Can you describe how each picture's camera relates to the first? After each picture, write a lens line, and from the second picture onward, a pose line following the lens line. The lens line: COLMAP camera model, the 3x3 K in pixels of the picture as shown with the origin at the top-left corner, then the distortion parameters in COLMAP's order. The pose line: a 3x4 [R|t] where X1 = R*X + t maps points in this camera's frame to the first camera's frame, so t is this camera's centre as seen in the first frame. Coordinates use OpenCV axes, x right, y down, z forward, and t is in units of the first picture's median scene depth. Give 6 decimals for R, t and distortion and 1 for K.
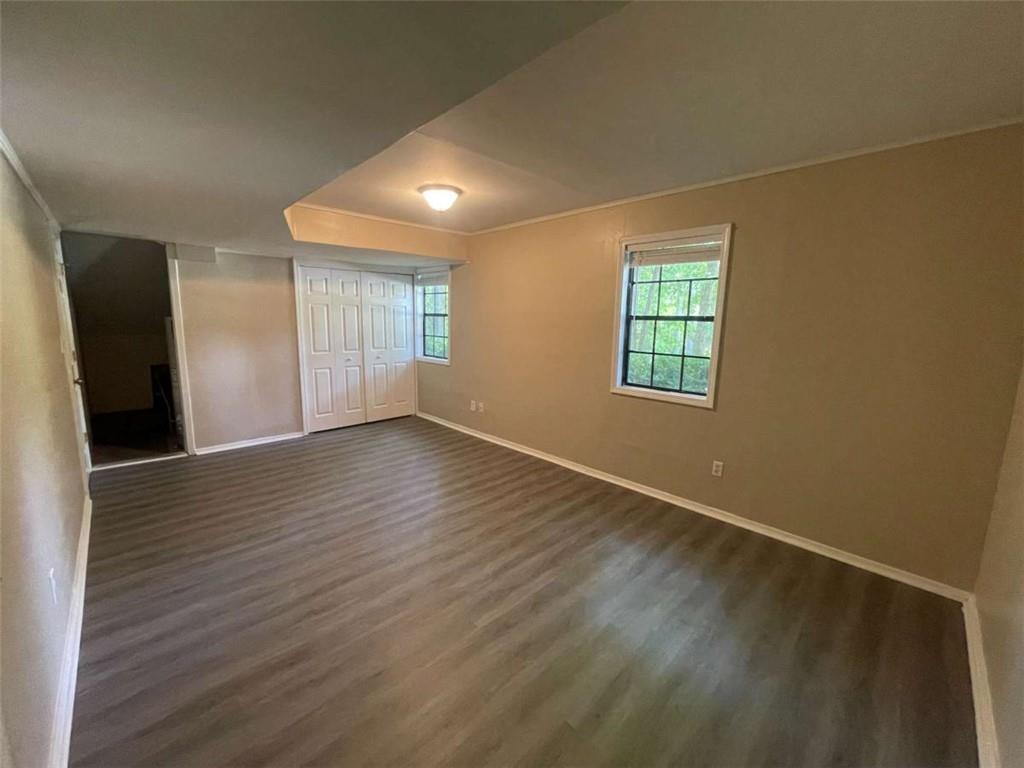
lens RADIAL K [[417.3, 0, 511.7], [0, 417.3, 383.3], [0, 0, 1]] dist [-0.000780, -0.000471]
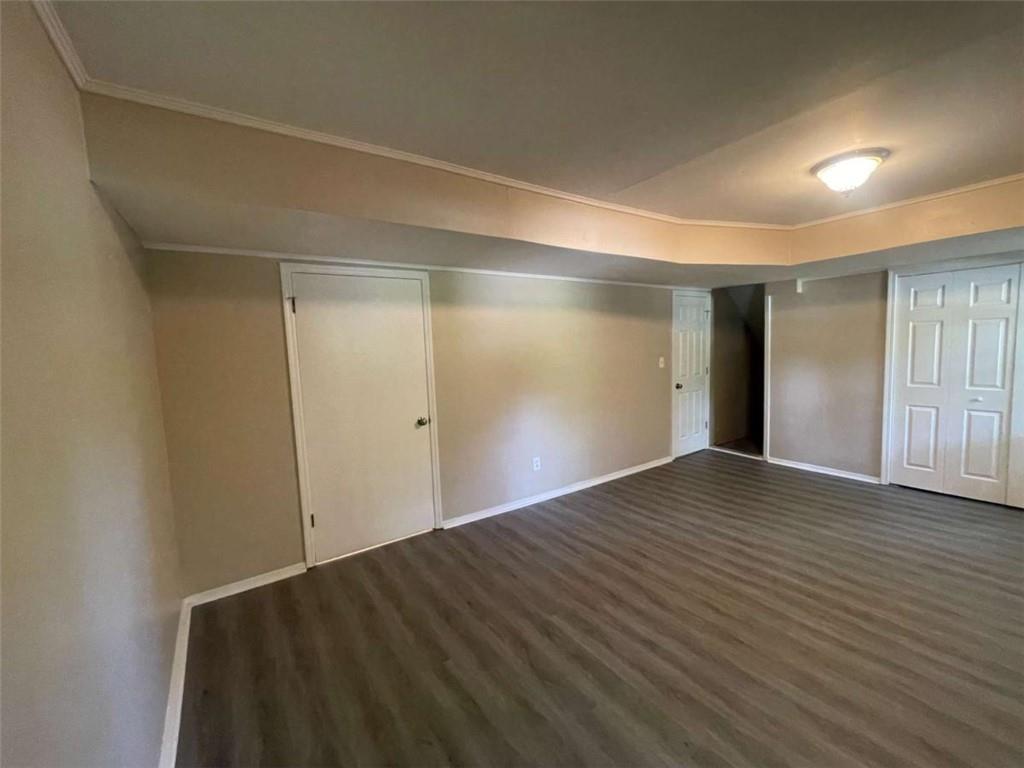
lens RADIAL K [[418.8, 0, 511.5], [0, 418.8, 379.6], [0, 0, 1]] dist [-0.000939, 0.000376]
pose [[-0.171458, 0.075984, -0.982257, 0.457585], [-0.121148, 0.987828, 0.097562, -0.075426], [0.977714, 0.135726, -0.160166, 0.438712]]
